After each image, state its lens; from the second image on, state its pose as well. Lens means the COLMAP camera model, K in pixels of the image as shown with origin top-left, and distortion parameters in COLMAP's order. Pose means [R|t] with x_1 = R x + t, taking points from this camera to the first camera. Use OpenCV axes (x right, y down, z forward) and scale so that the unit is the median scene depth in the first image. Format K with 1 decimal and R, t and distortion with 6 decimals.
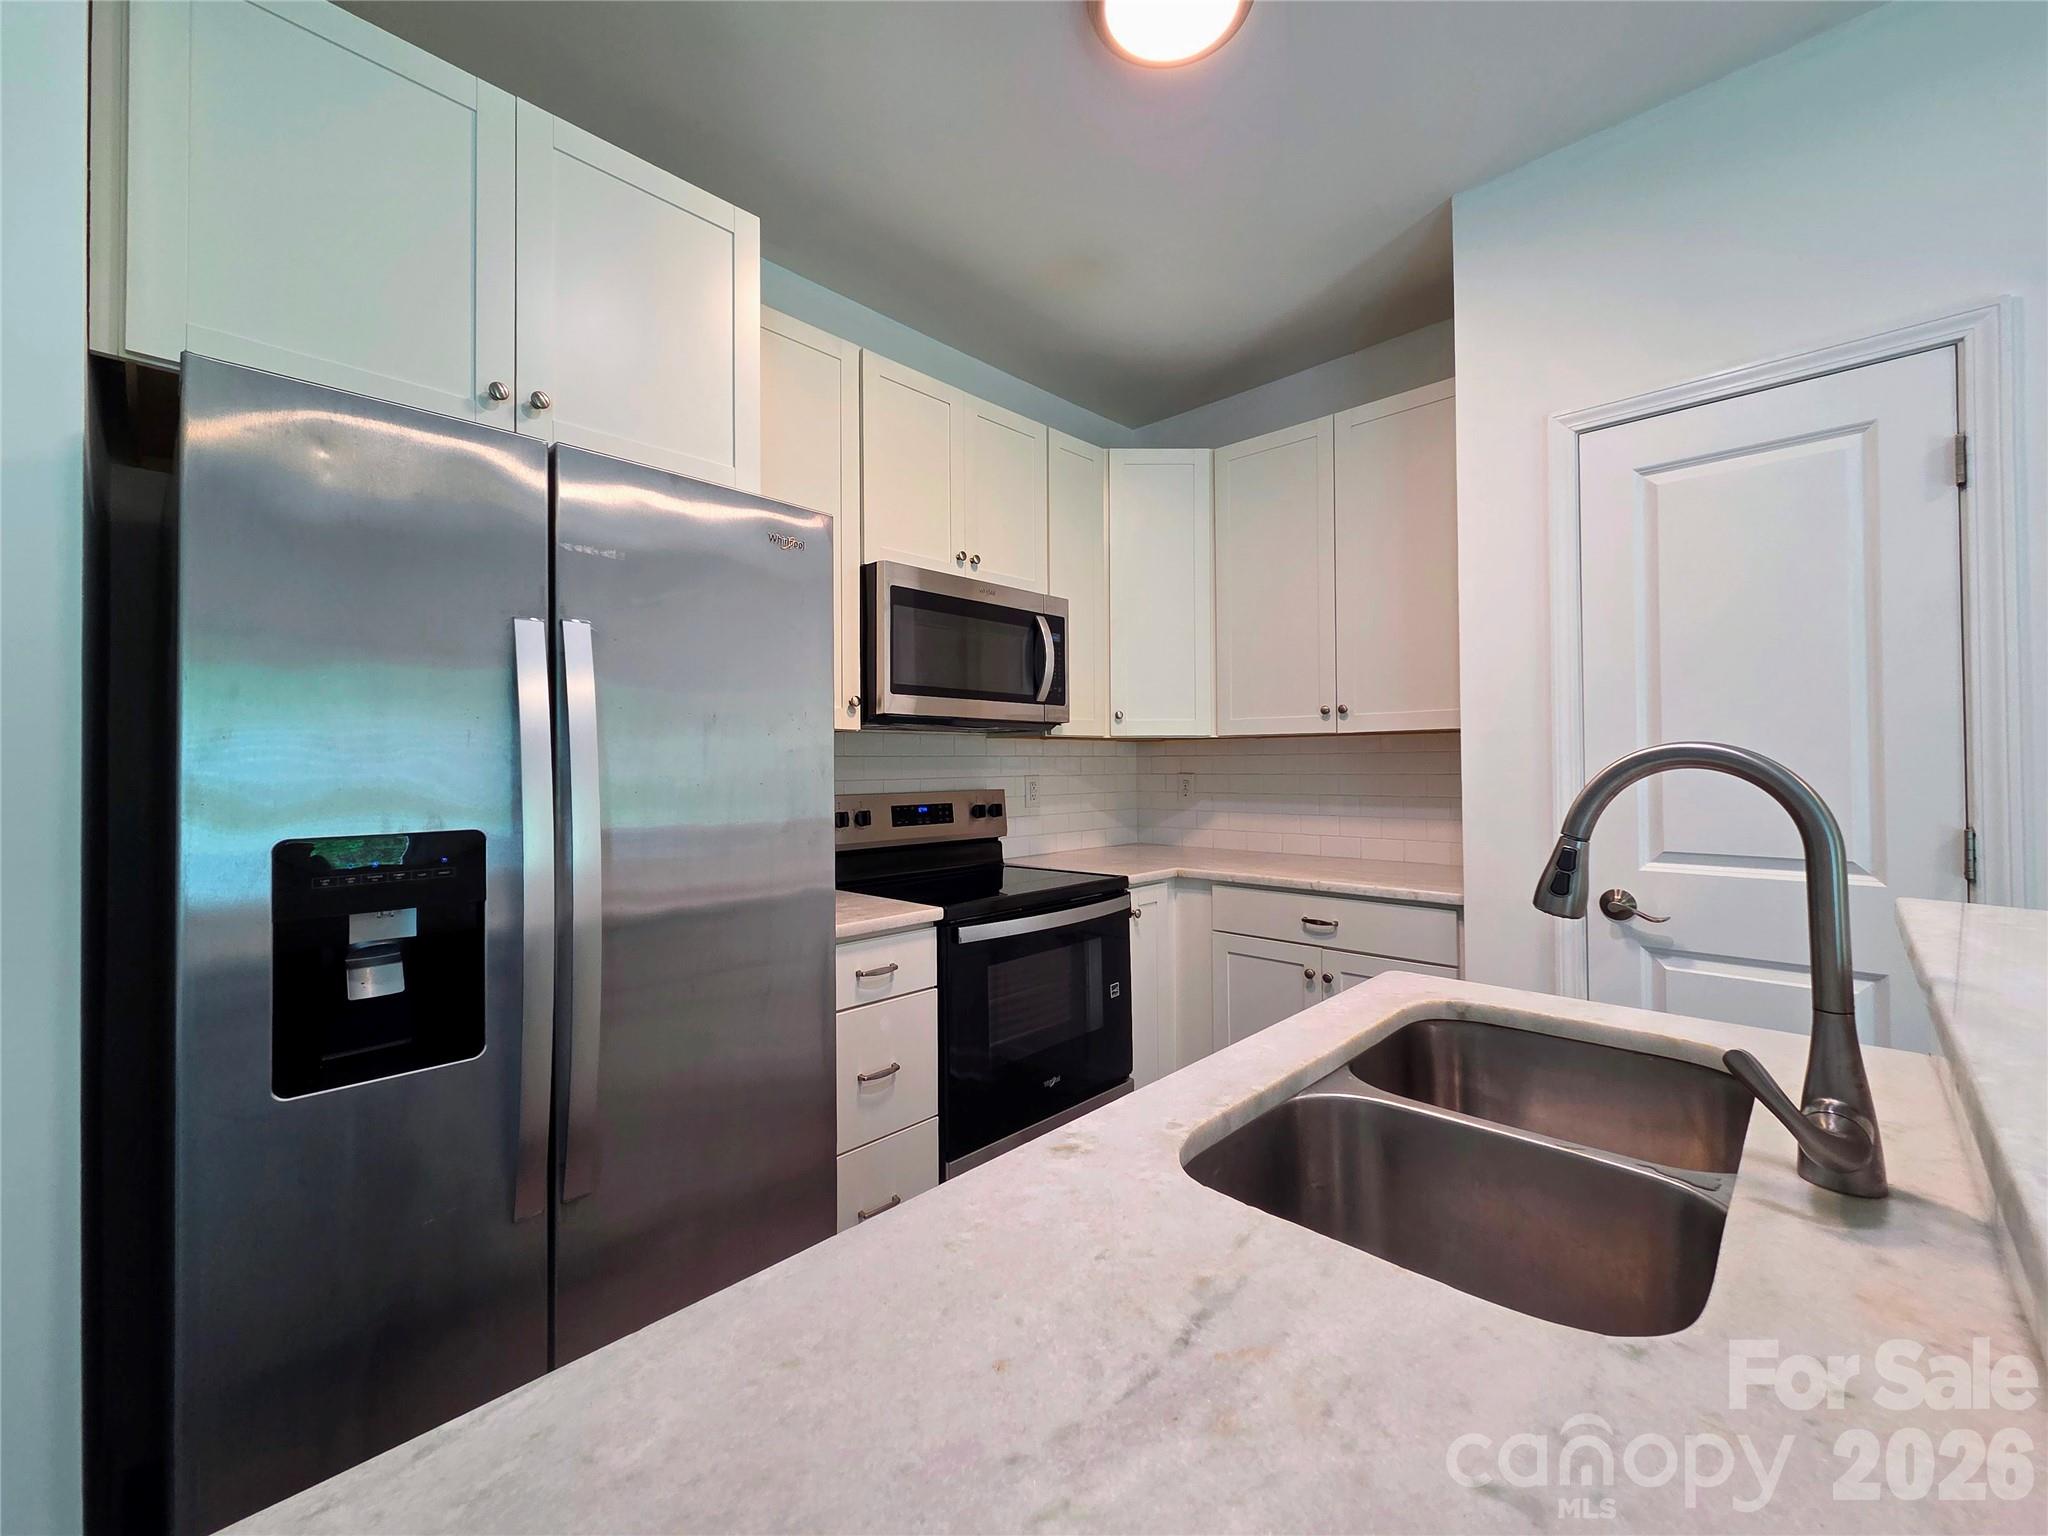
lens RADIAL K [[837.4, 0, 1033.3], [0, 837.4, 756.1], [0, 0, 1]] dist [0.003326, -0.002750]
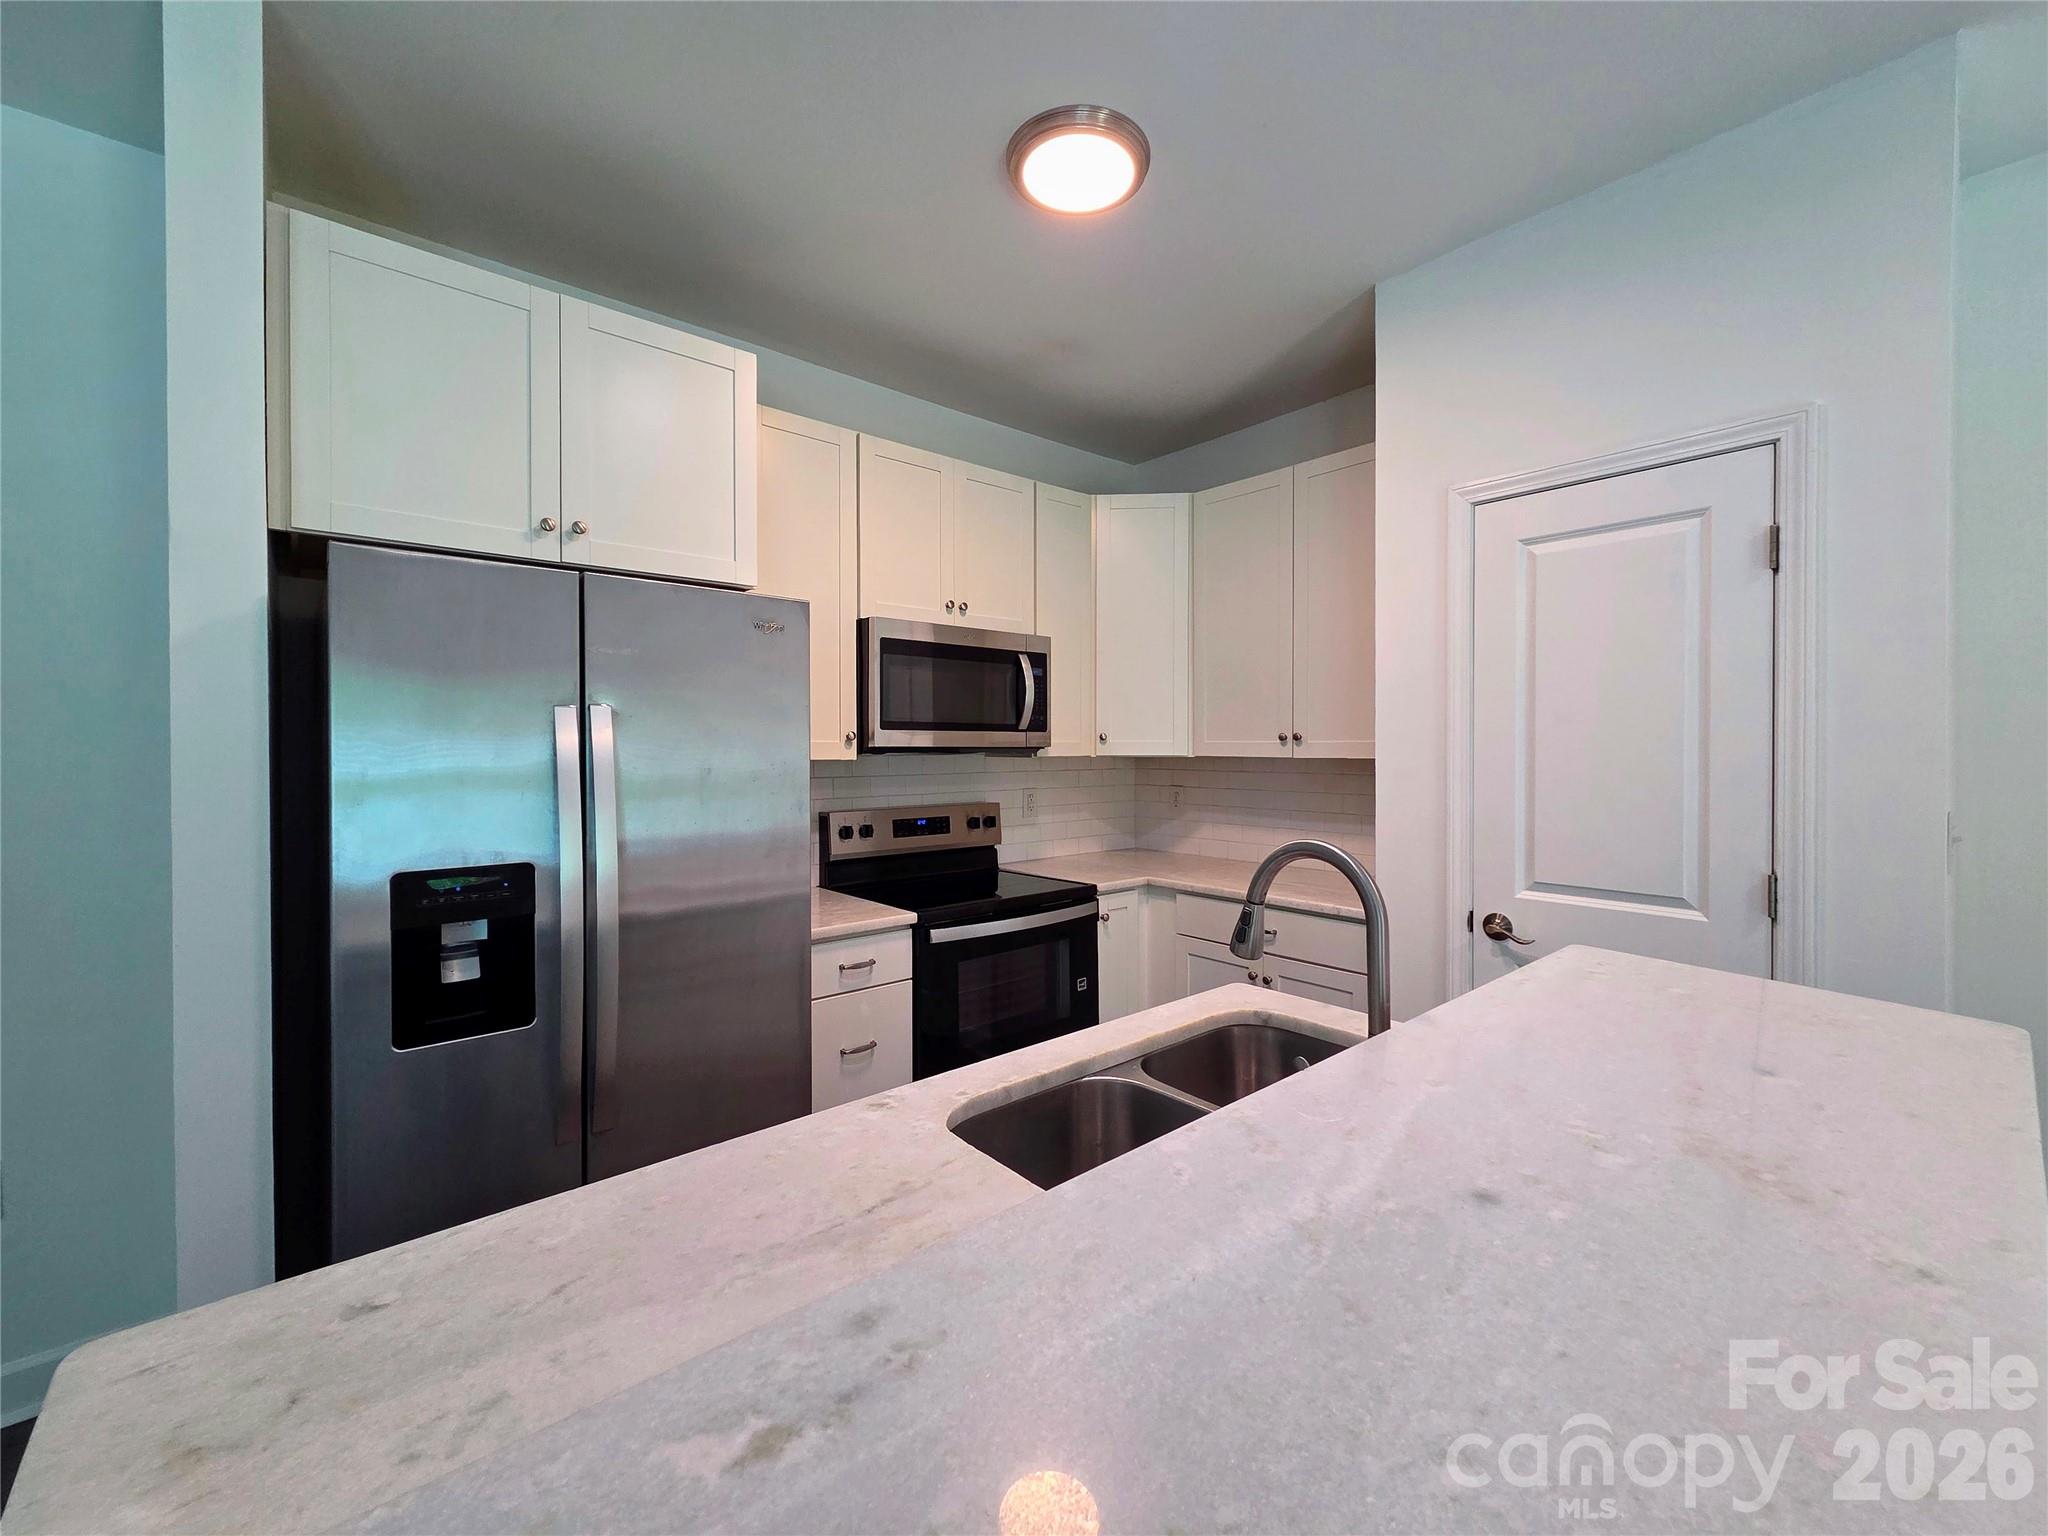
lens RADIAL K [[837.4, 0, 1032.4], [0, 837.4, 756.2], [0, 0, 1]] dist [0.003326, -0.002750]
pose [[0.995368, 0.006958, -0.095887, 0.181166], [-0.004755, 0.999720, 0.023183, -0.076028], [0.096021, -0.022620, 0.995122, -0.179592]]
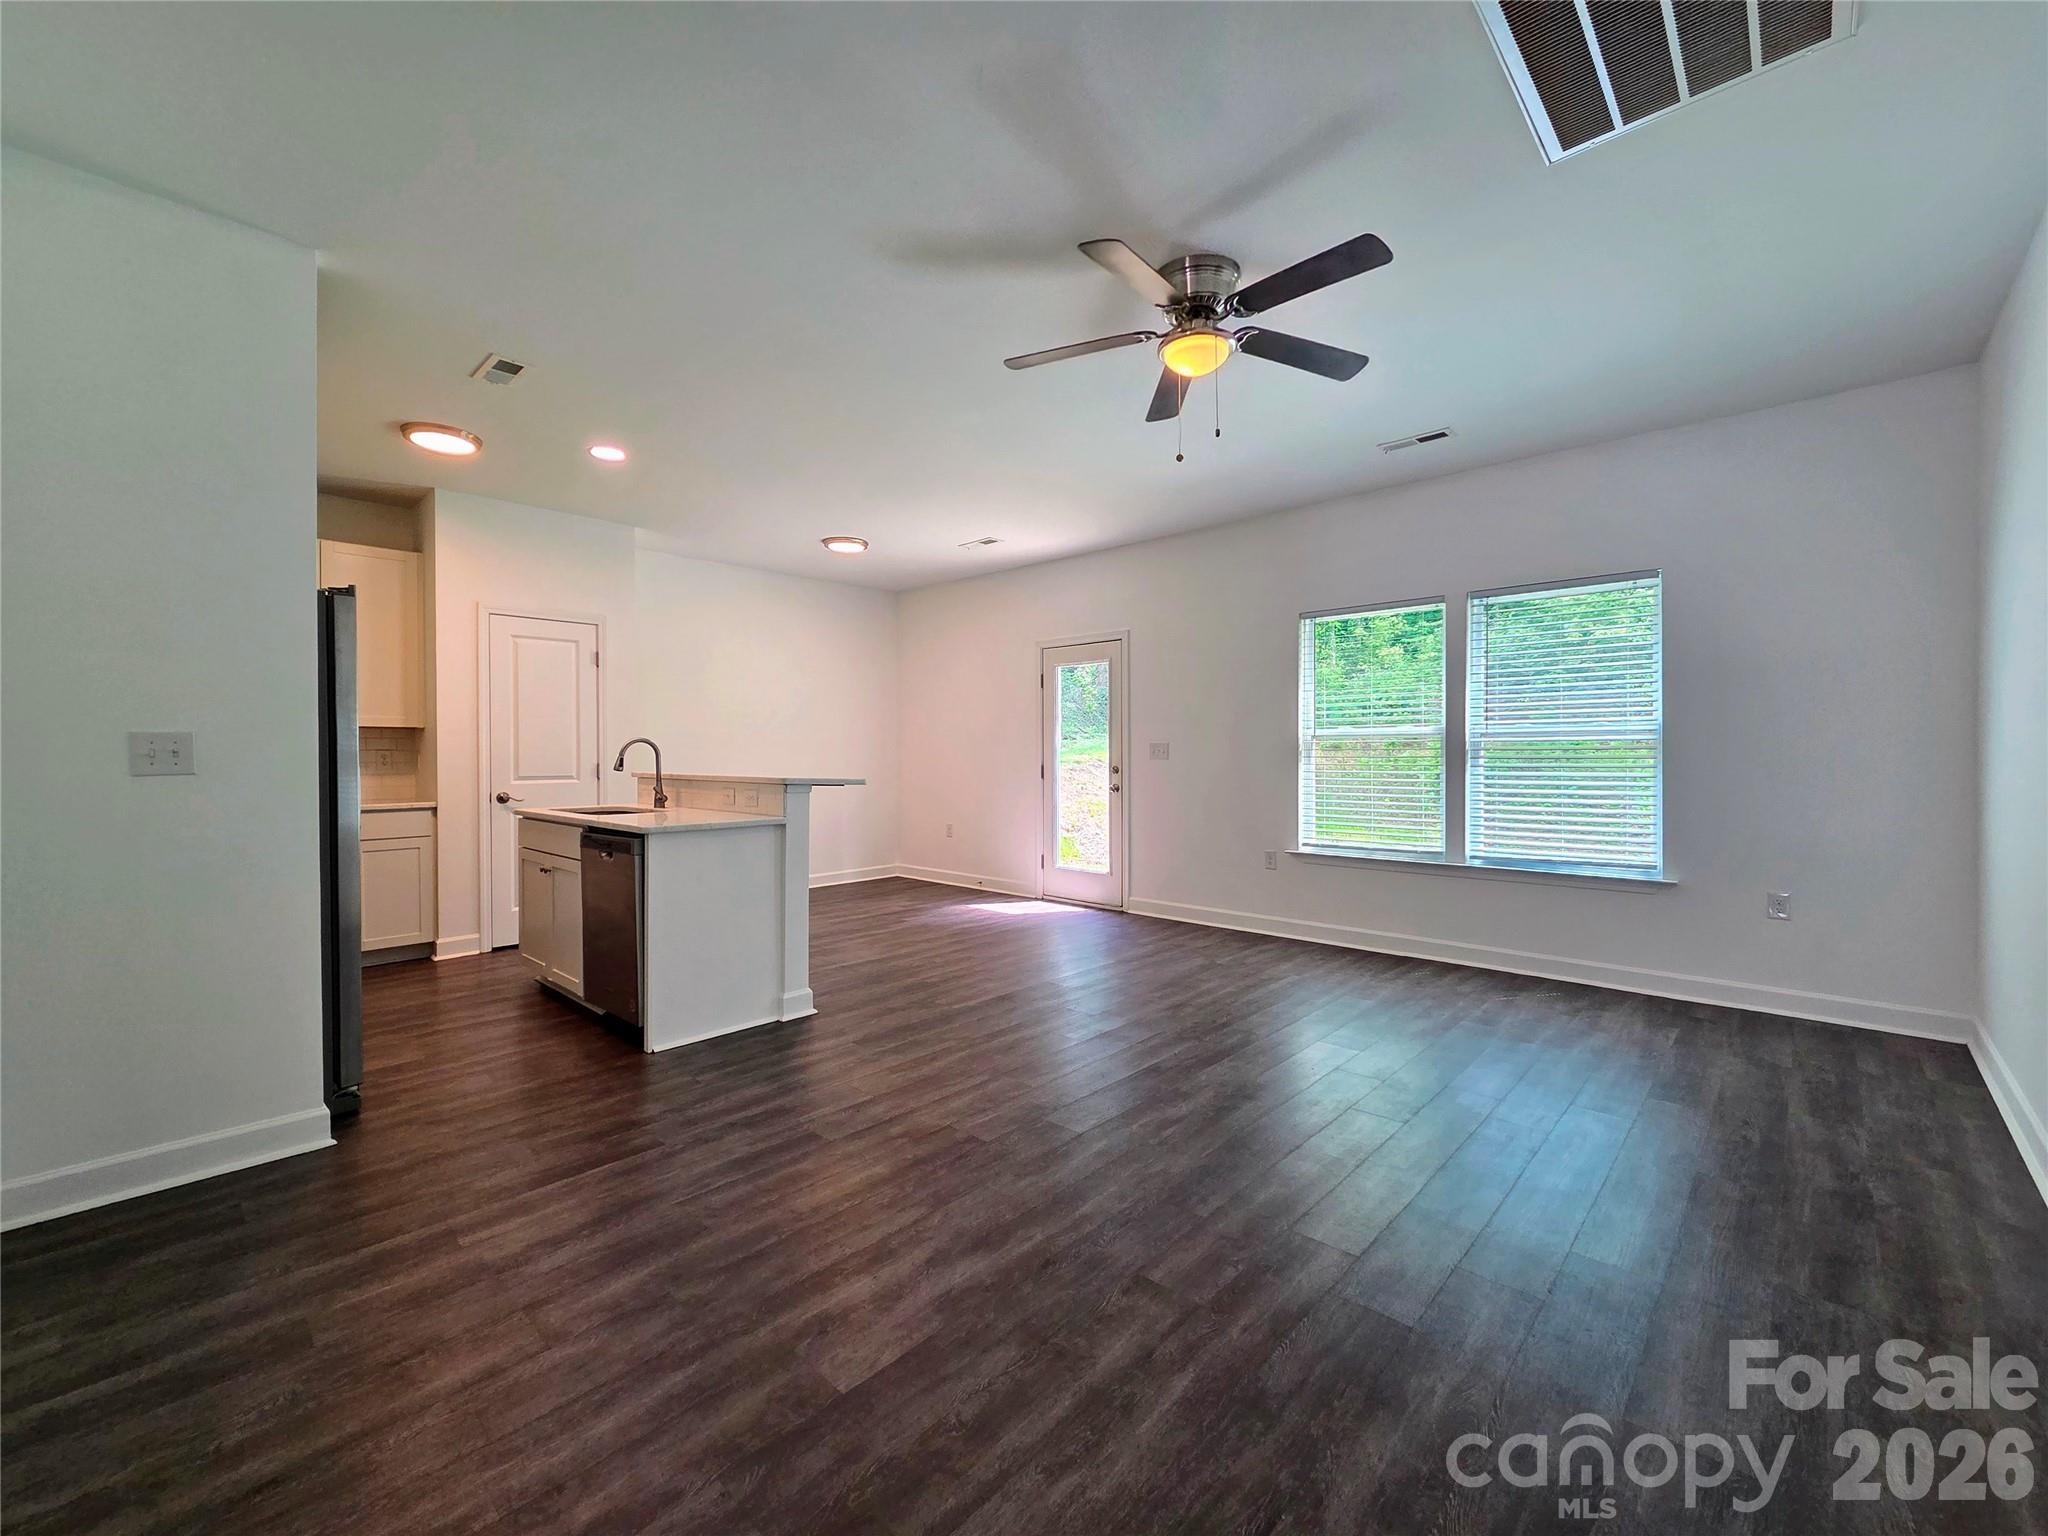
lens RADIAL K [[837.4, 0, 1033.3], [0, 837.4, 745.3], [0, 0, 1]] dist [0.003326, -0.002750]
pose [[-0.017786, 0.015501, 0.999722, -1.984972], [-0.007152, 0.999852, -0.015630, 0.041999], [-0.999816, -0.007428, -0.017673, -0.626490]]
